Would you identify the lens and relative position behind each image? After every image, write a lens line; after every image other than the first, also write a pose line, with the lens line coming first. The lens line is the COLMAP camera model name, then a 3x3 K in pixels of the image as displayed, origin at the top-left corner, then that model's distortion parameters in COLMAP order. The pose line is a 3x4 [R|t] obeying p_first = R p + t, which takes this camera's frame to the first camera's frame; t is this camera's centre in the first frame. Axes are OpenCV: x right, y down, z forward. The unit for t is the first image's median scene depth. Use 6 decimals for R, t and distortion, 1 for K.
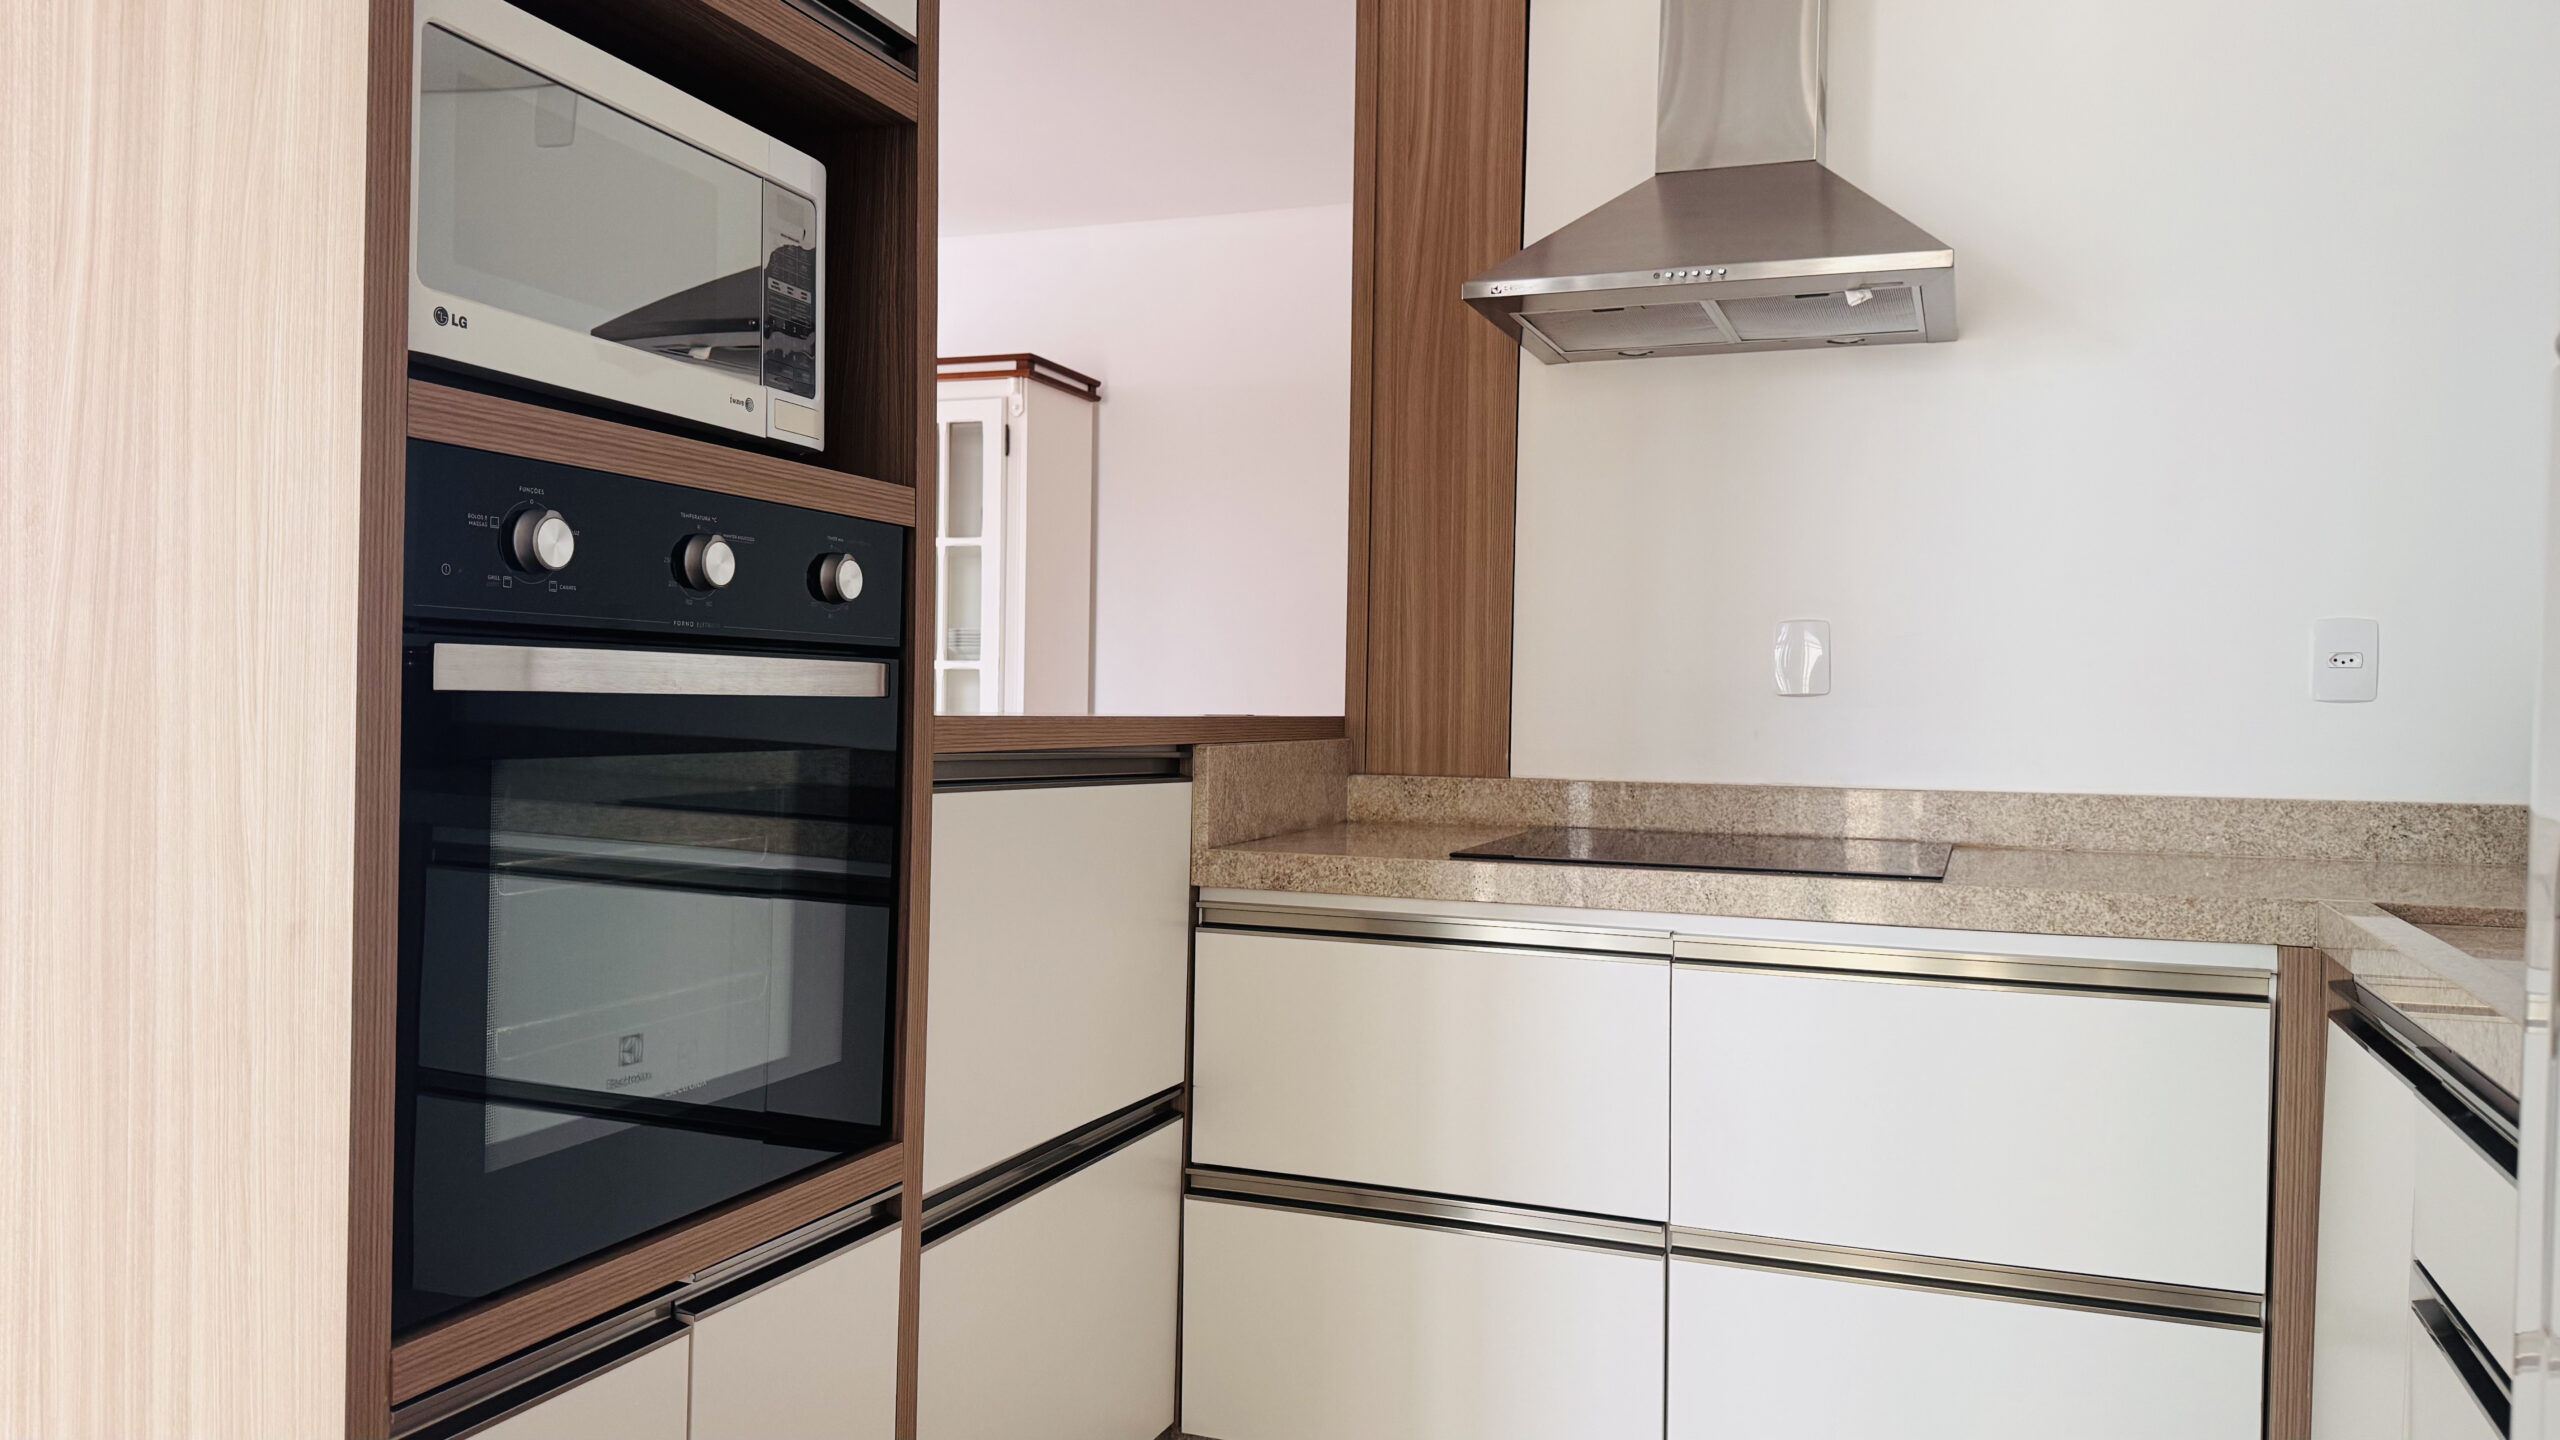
lens RADIAL K [[1794.2, 0, 1281.6], [0, 1794.2, 730.2], [0, 0, 1]] dist [0.095749, -0.161511]
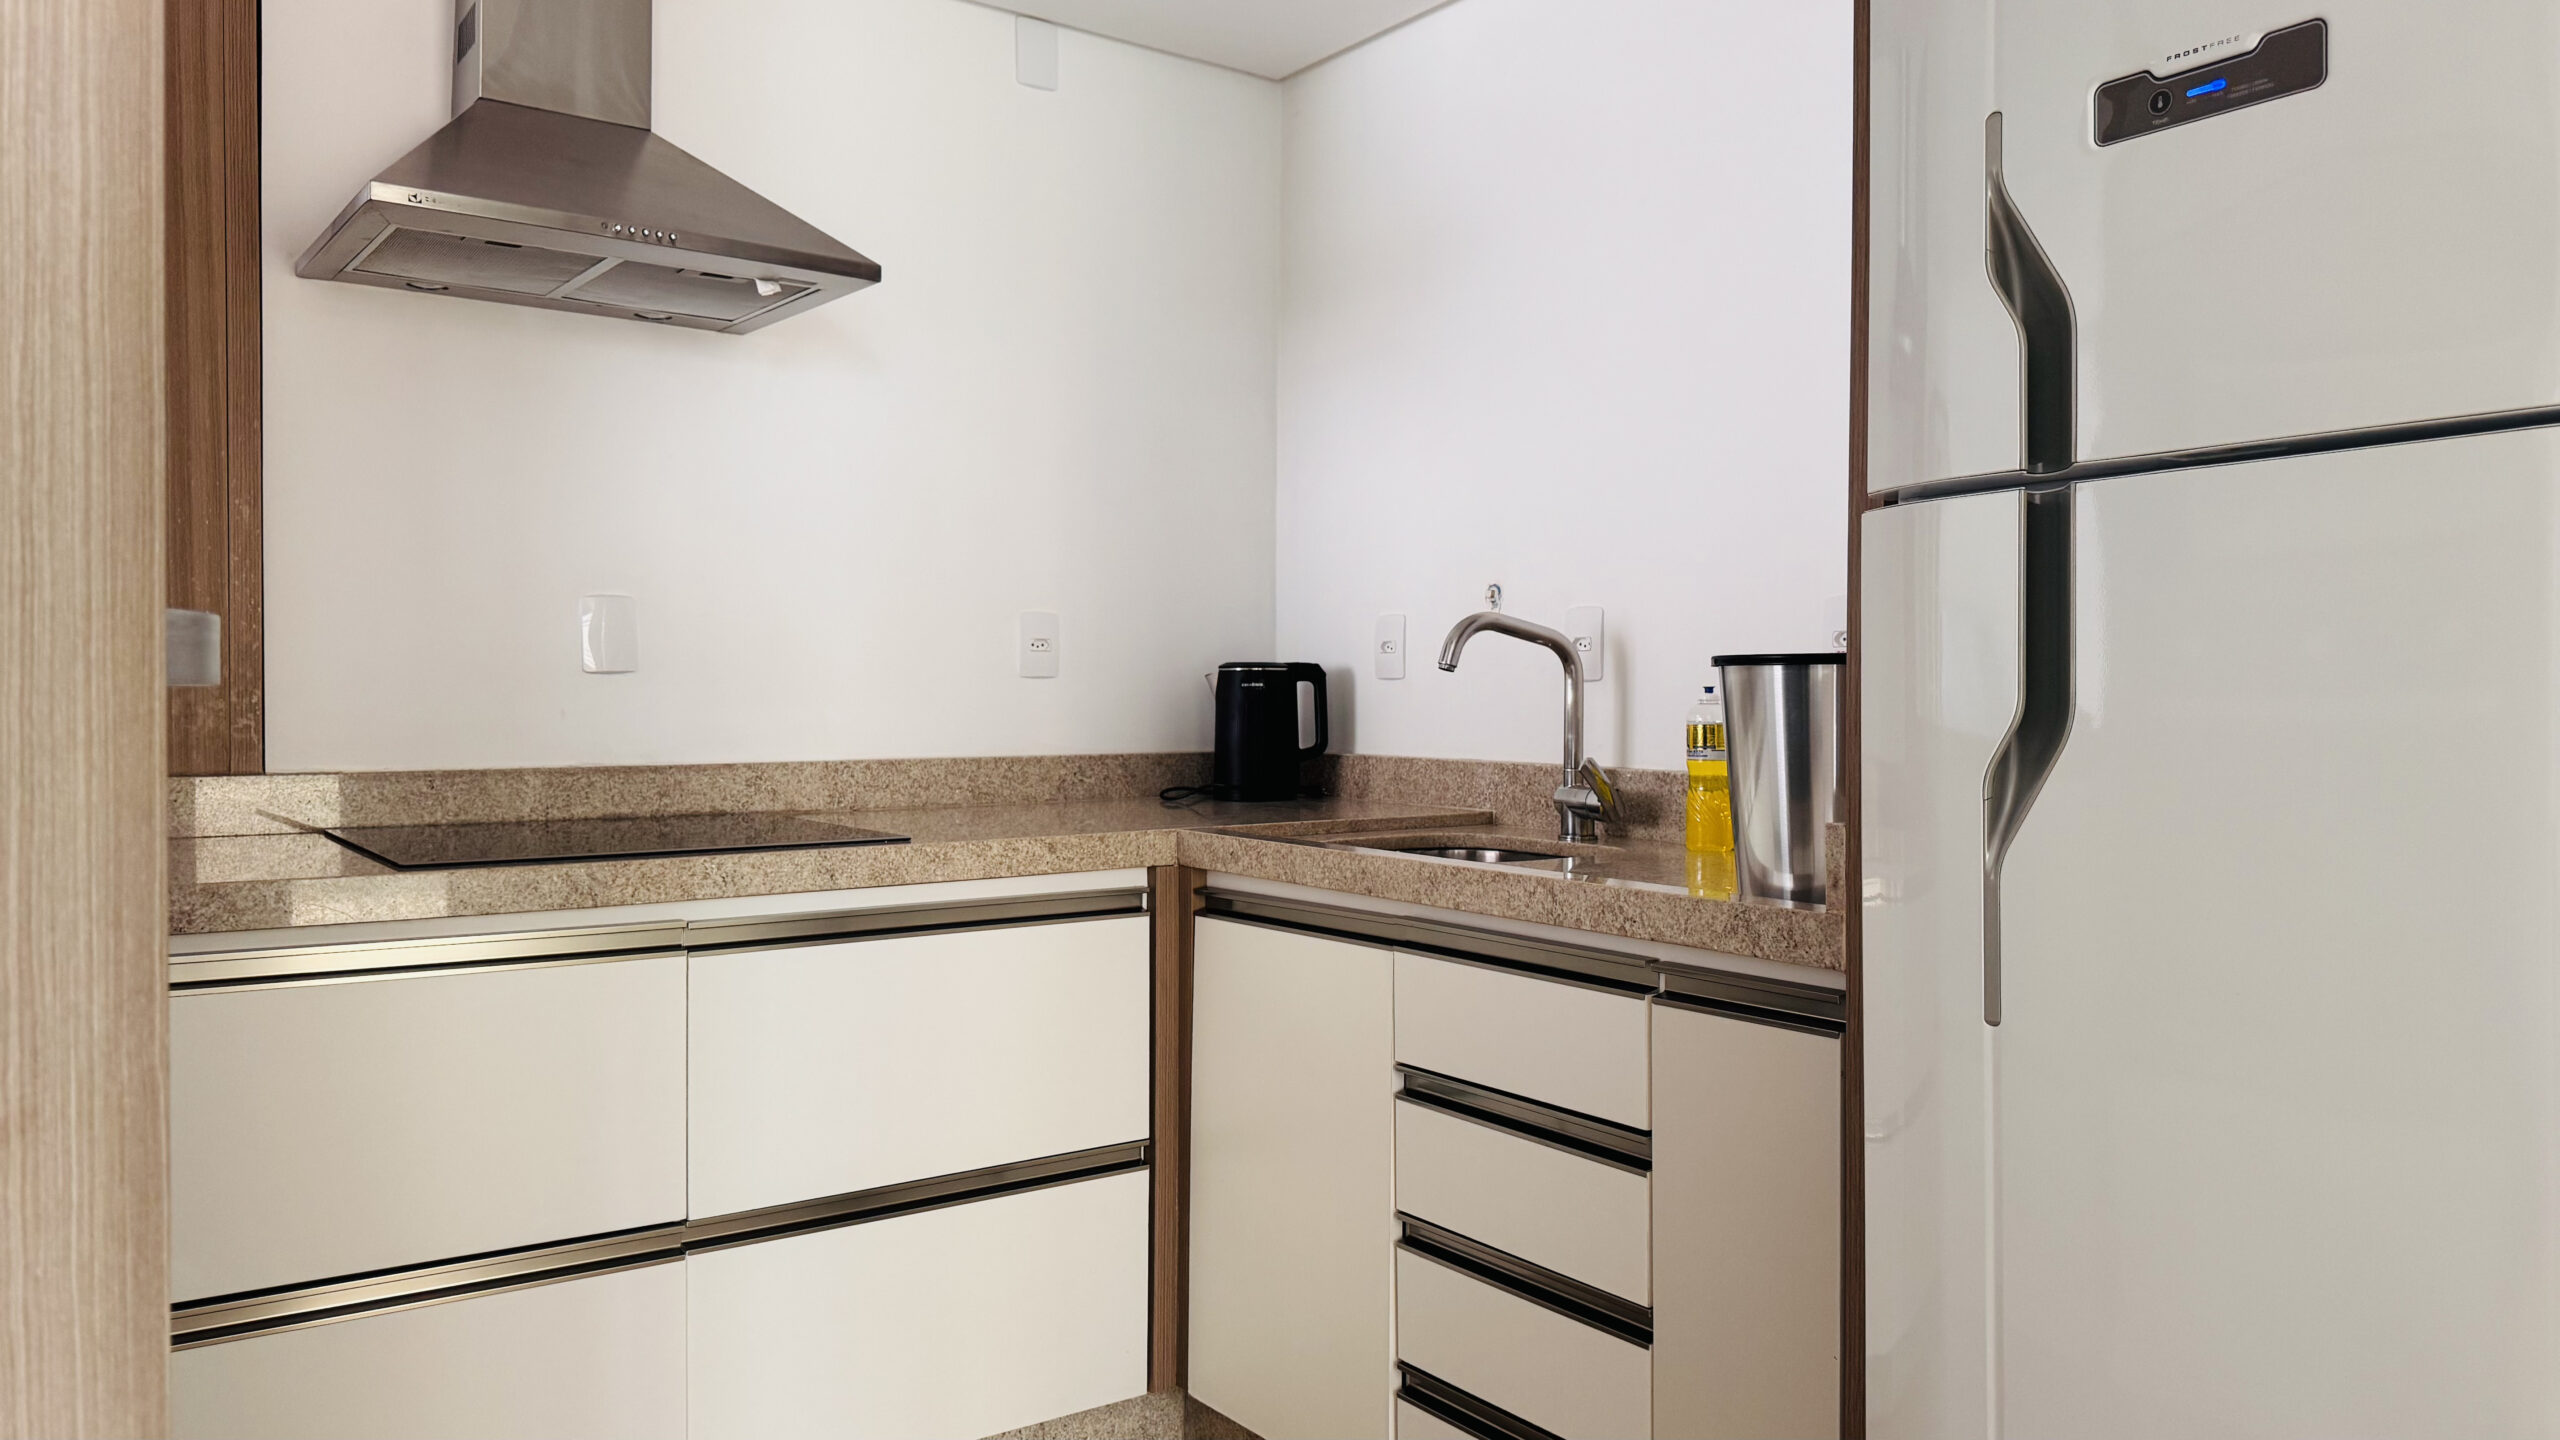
lens RADIAL K [[1758.0, 0, 1293.2], [0, 1758.0, 748.9], [0, 0, 1]] dist [0.080424, -0.101092]
pose [[0.530447, -0.040137, 0.846767, -0.361003], [0.017177, 0.999182, 0.036601, -0.007812], [-0.847544, -0.004870, 0.530703, 0.193011]]
